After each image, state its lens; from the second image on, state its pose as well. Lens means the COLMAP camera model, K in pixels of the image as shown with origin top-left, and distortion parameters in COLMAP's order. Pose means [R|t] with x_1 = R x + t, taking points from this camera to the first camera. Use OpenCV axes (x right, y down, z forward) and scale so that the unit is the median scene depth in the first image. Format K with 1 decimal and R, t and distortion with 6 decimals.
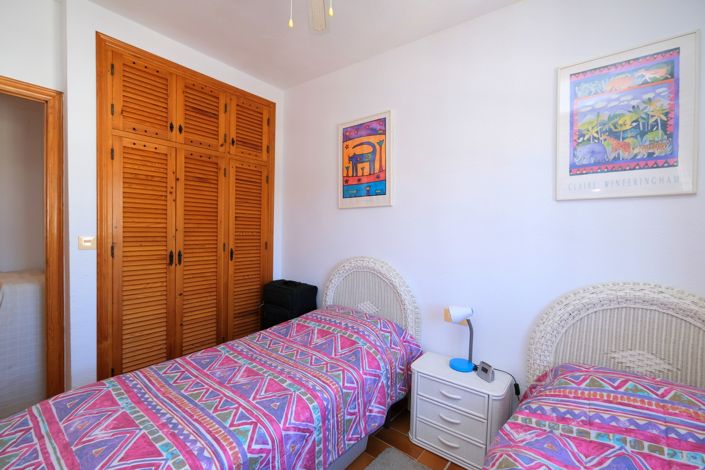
lens RADIAL K [[303.8, 0, 350.5], [0, 303.8, 236.2], [0, 0, 1]] dist [-0.005139, 0.001184]
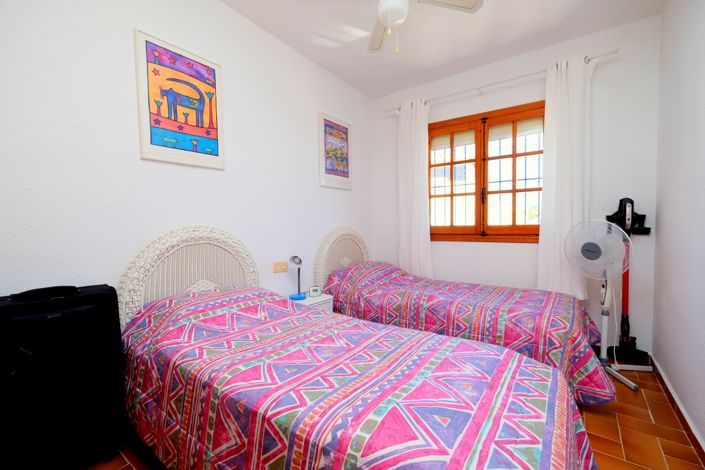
lens RADIAL K [[303.8, 0, 349.6], [0, 303.8, 238.3], [0, 0, 1]] dist [-0.005139, 0.001184]
pose [[-0.035430, -0.053936, 0.997916, -0.812049], [0.030787, 0.998010, 0.055034, 0.070064], [-0.998898, 0.032672, -0.033699, 0.640617]]
